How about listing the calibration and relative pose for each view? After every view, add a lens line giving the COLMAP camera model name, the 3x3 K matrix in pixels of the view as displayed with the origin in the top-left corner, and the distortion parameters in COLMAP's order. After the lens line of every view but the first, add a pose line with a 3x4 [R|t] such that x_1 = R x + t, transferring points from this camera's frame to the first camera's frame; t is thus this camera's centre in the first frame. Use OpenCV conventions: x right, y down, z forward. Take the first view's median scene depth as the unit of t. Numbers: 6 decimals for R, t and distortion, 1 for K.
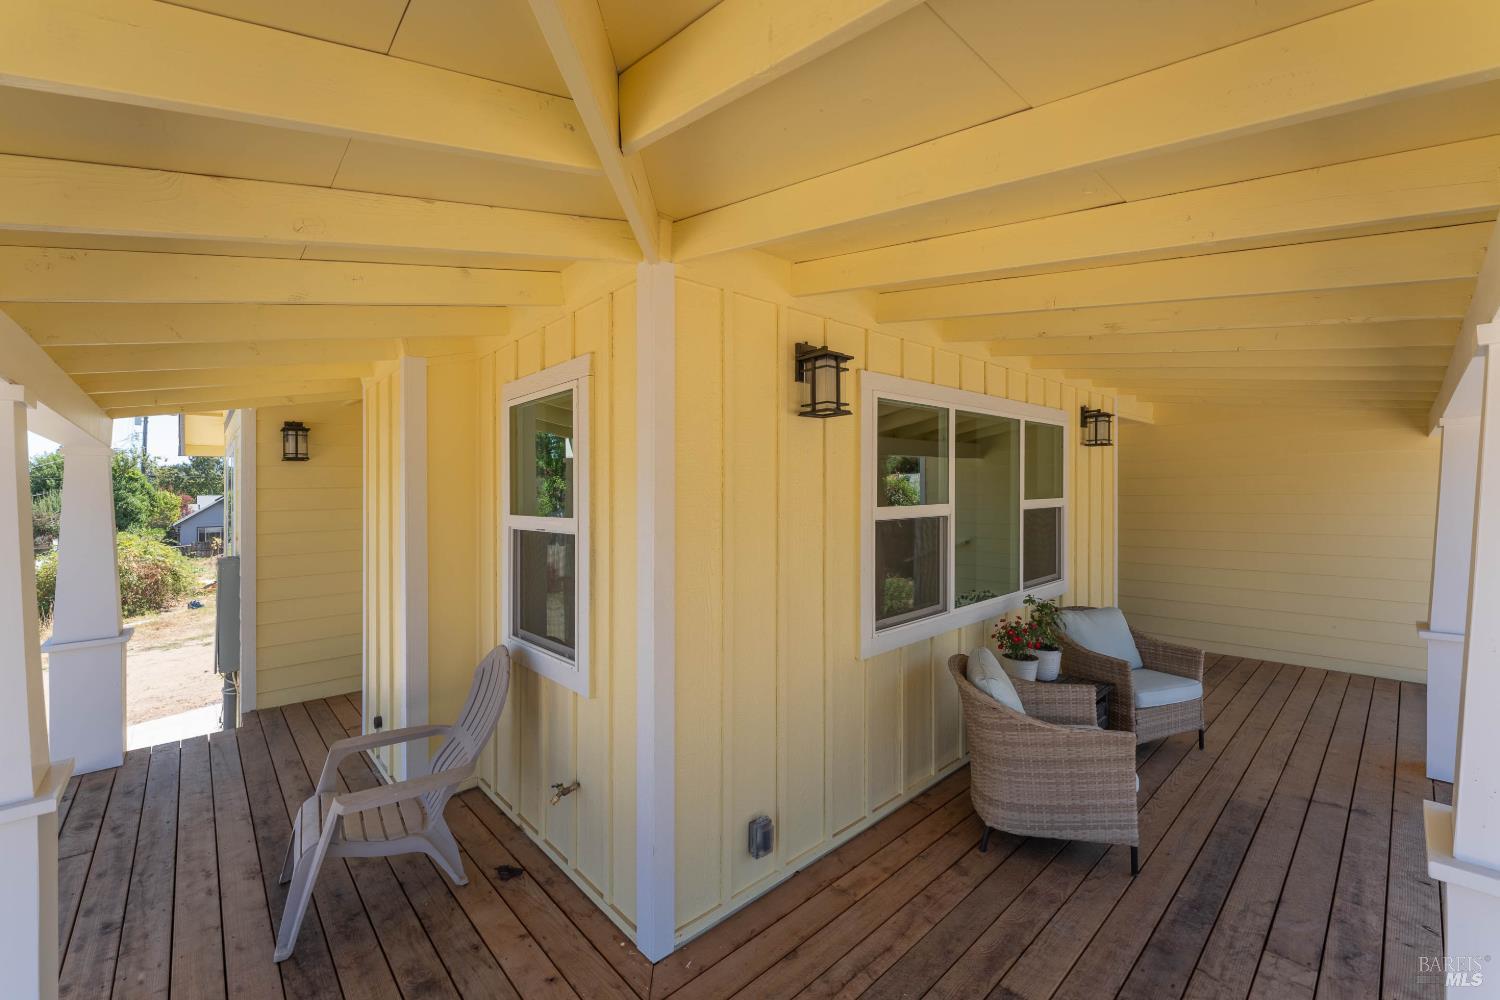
lens RADIAL K [[617.3, 0, 752.0], [0, 617.3, 490.3], [0, 0, 1]] dist [-0.016056, 0.000099]
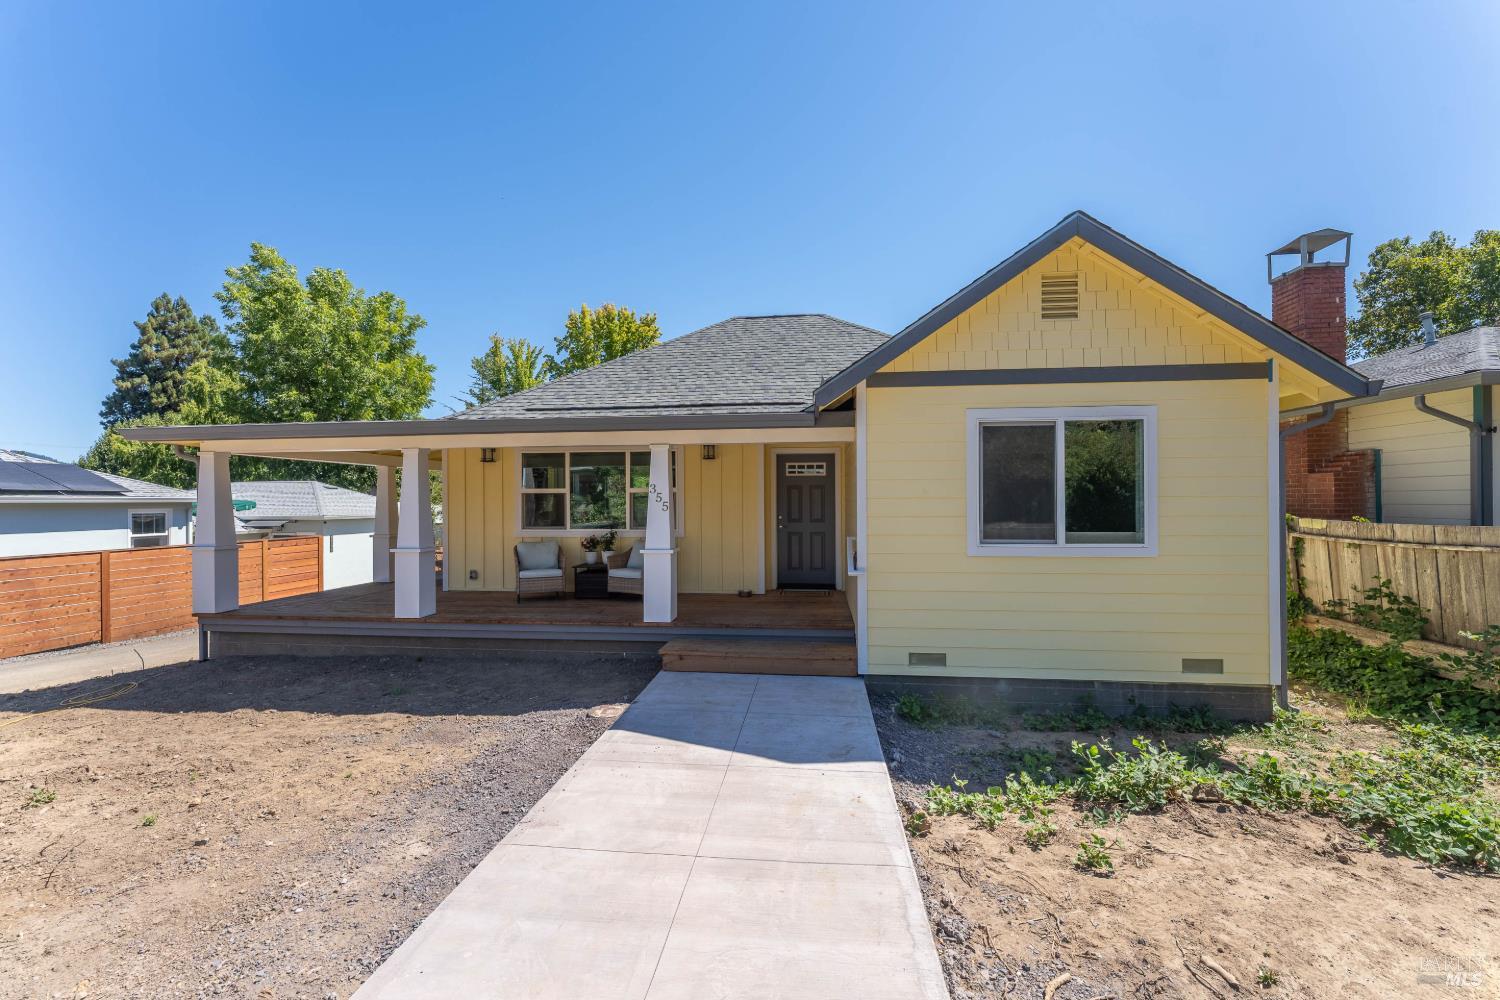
lens RADIAL K [[606.5, 0, 762.1], [0, 606.5, 510.7], [0, 0, 1]] dist [-0.000710, -0.000158]
pose [[0.664964, 0.025157, -0.746452, 2.857804], [-0.005463, 0.999570, 0.028822, 0.038893], [0.746856, -0.015088, 0.664815, -0.101947]]
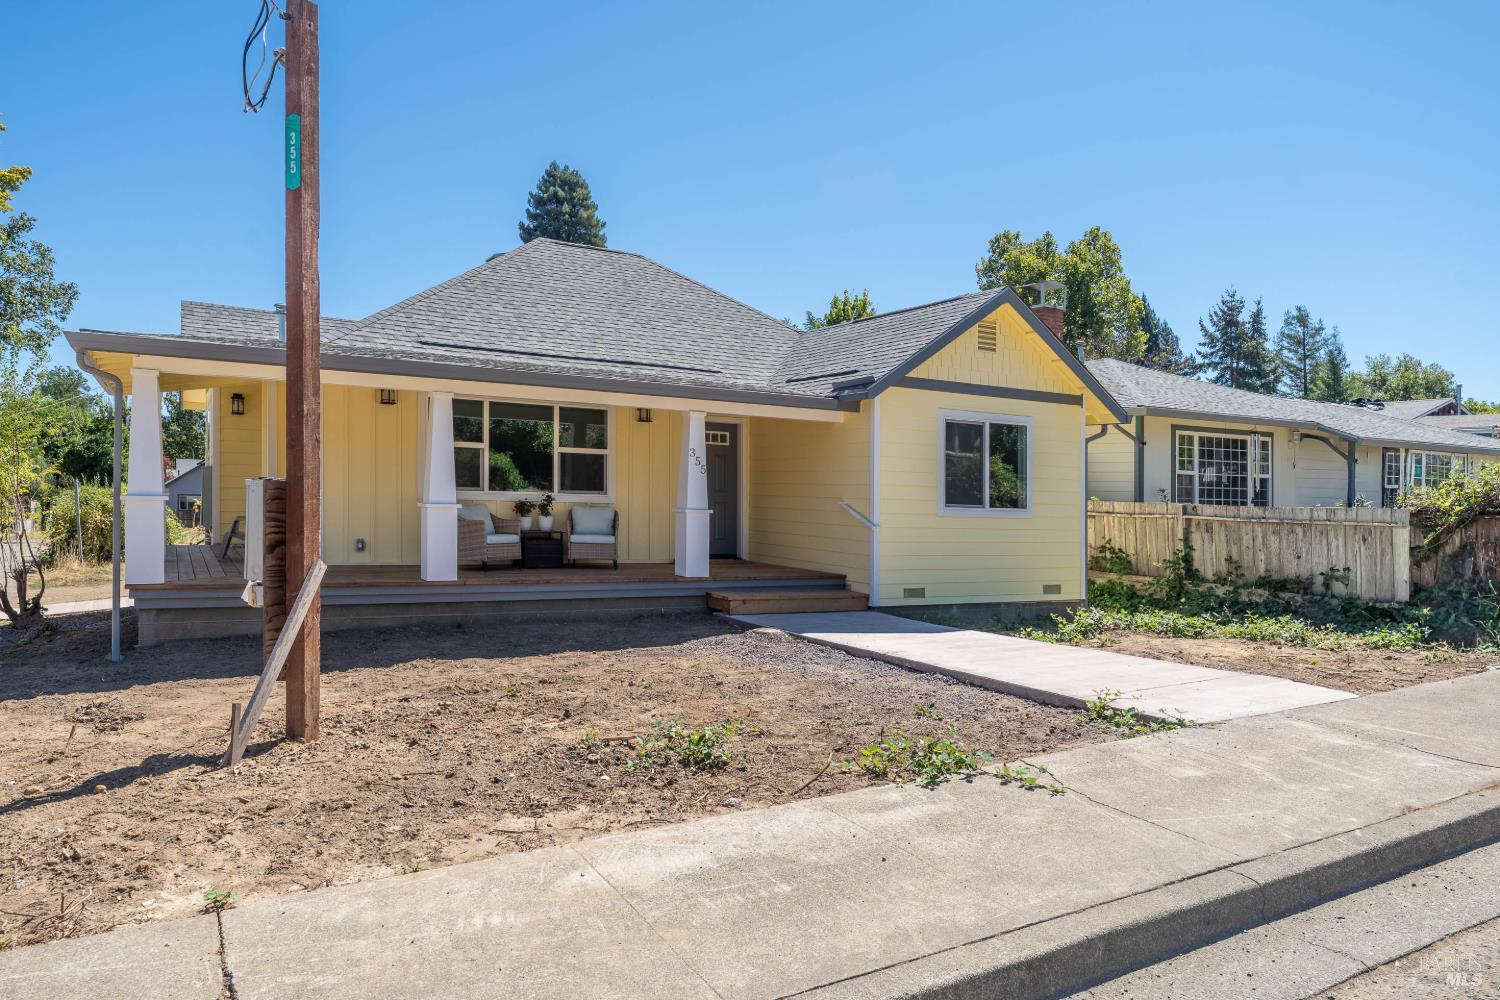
lens RADIAL K [[1004.8, 0, 756.4], [0, 1004.8, 561.3], [0, 0, 1]] dist [0.004535, -0.001650]
pose [[0.975987, 0.062812, -0.208576, 2.104823], [-0.048160, 0.996050, 0.074603, 0.132868], [0.212438, -0.062767, 0.975157, -2.425595]]
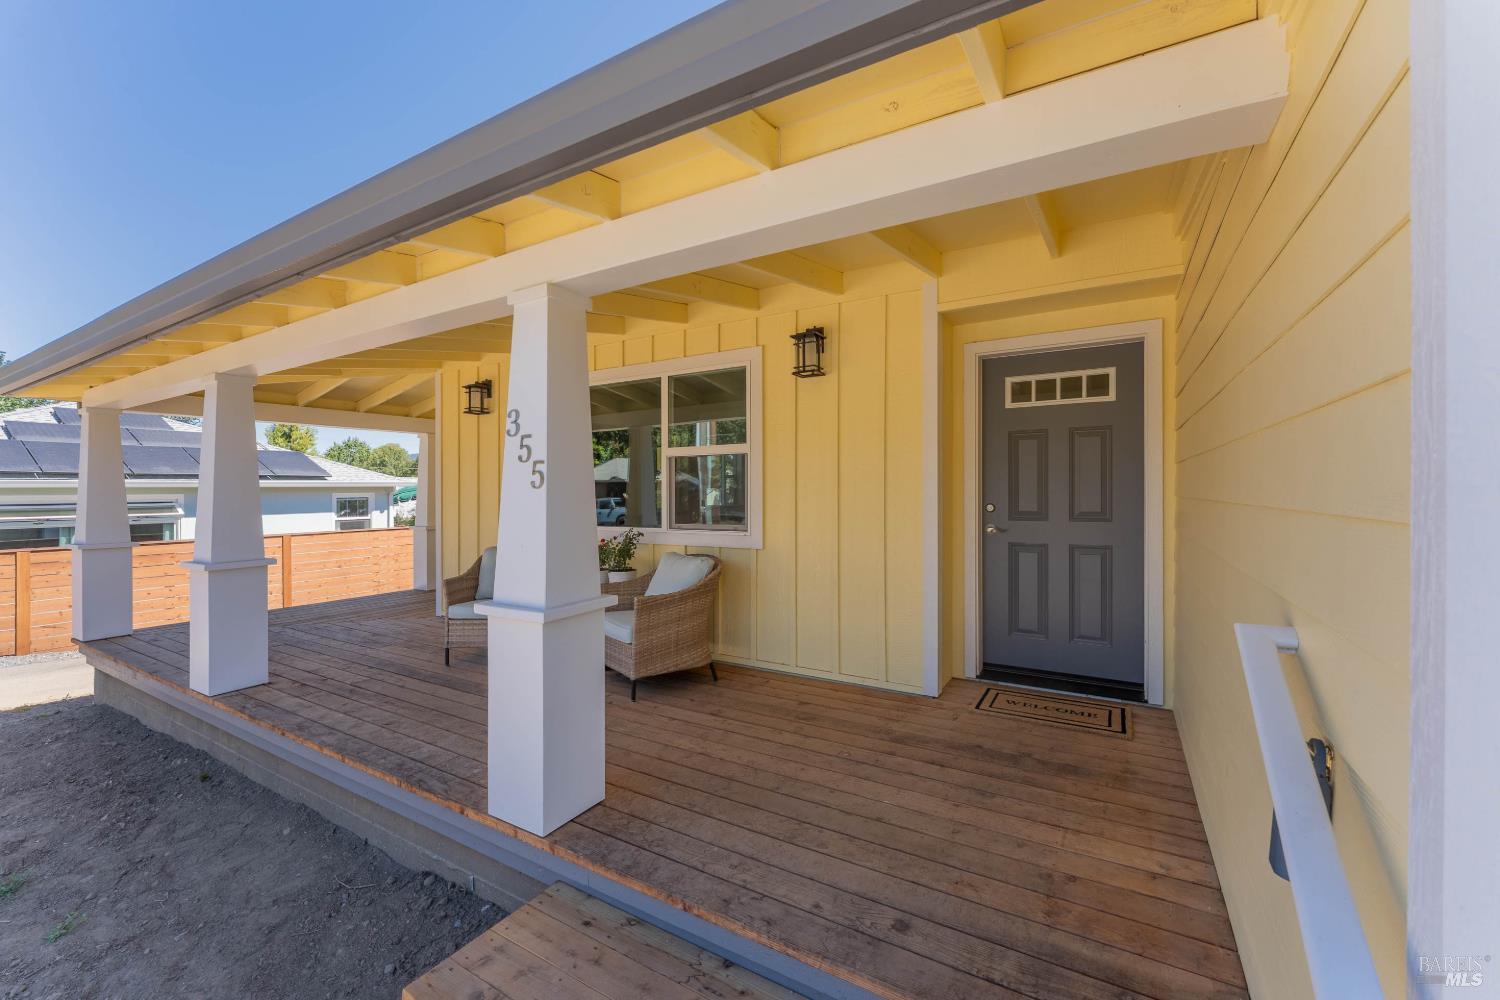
lens RADIAL K [[601.8, 0, 751.5], [0, 601.8, 505.1], [0, 0, 1]] dist [0.000270, -0.000079]
pose [[0.283001, 0.039459, -0.958308, 1.852291], [0.006678, 0.999048, 0.043109, 0.089617], [0.959096, -0.018600, 0.282468, 1.006607]]
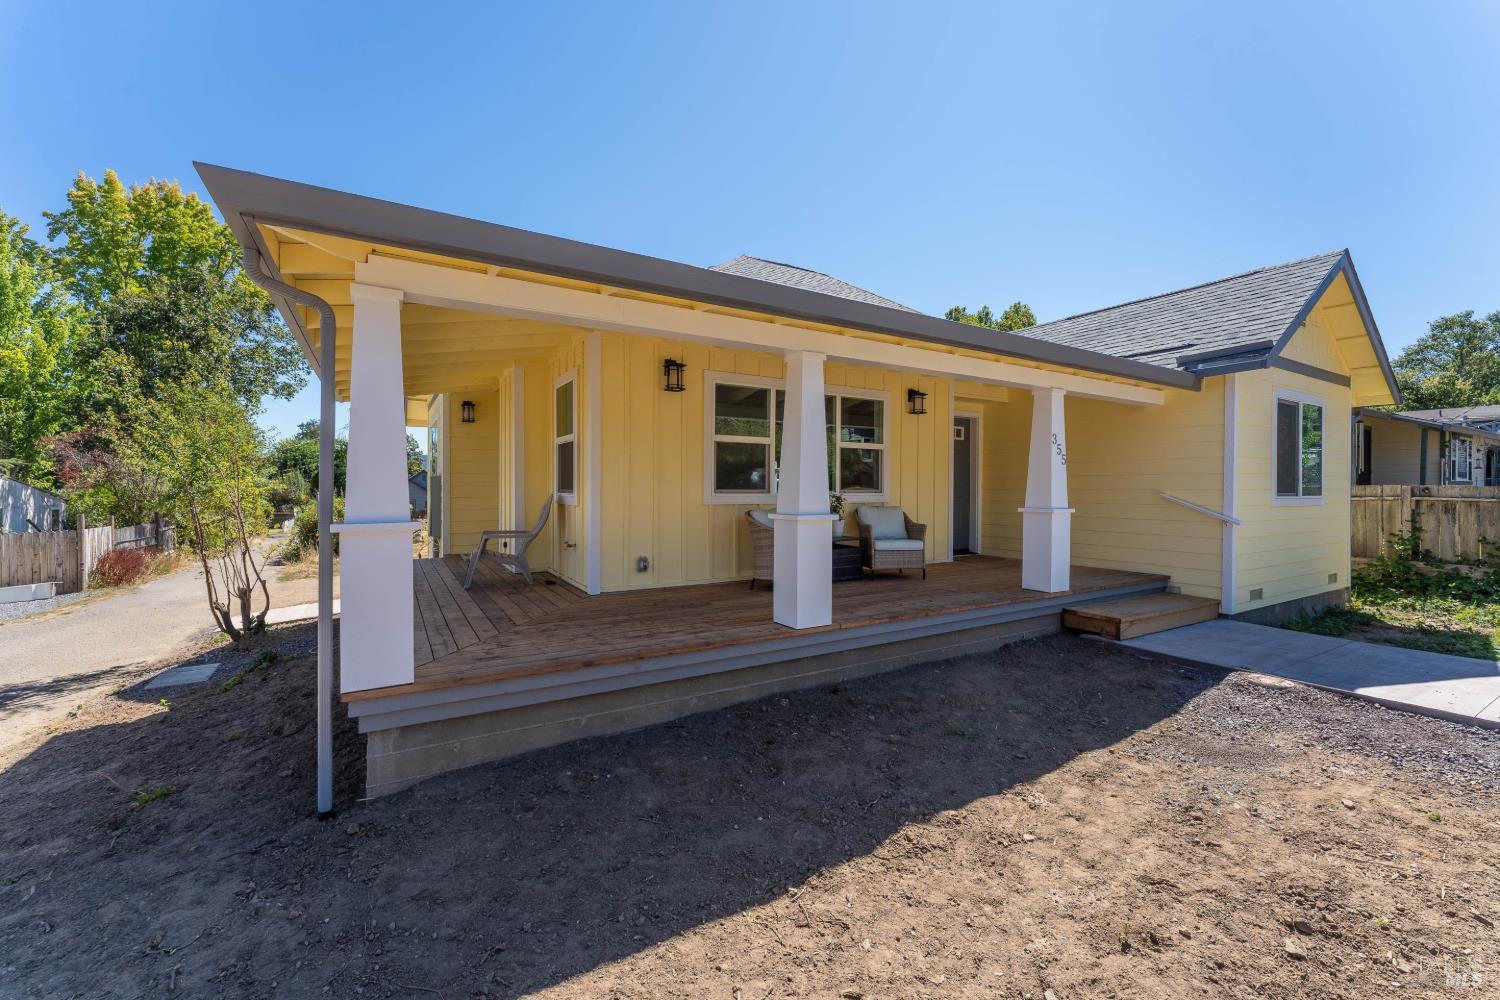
lens RADIAL K [[601.8, 0, 751.5], [0, 601.8, 505.1], [0, 0, 1]] dist [0.000270, -0.000079]
pose [[0.981121, 0.026085, -0.191629, 0.639185], [-0.019666, 0.999182, 0.035322, 0.169814], [0.192394, -0.030887, 0.980832, -0.893685]]
